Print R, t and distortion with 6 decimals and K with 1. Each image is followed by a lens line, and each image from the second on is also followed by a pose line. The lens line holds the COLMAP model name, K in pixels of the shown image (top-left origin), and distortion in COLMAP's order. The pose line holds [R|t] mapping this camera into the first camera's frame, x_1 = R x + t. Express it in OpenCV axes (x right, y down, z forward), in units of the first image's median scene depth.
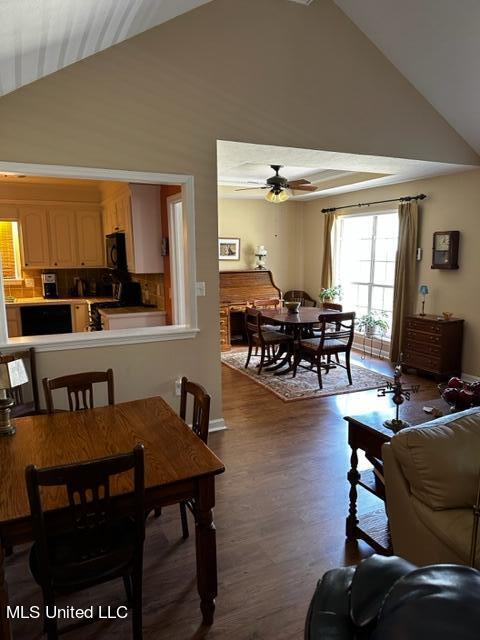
lens RADIAL K [[461.4, 0, 240.6], [0, 461.4, 320.9], [0, 0, 1]] dist [0.099731, -0.015580]
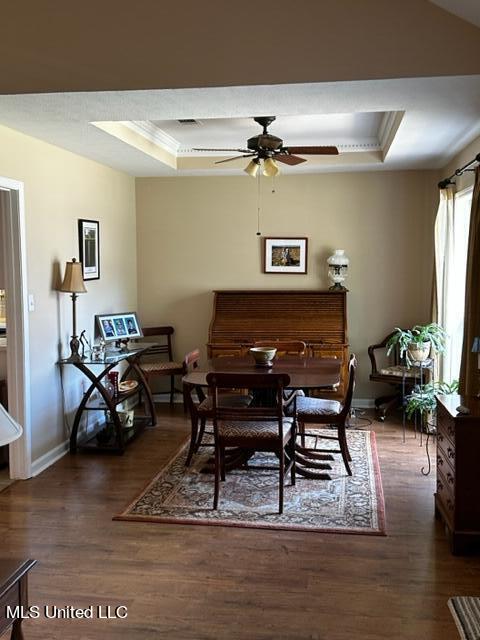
lens RADIAL K [[686.5, 0, 240.5], [0, 686.5, 320.2], [0, 0, 1]] dist [0.022966, 0.000000]
pose [[0.833367, 0.054876, -0.549990, 0.425736], [-0.085014, 0.995945, -0.029445, -0.037806], [0.546143, 0.071295, 0.834652, 0.213007]]
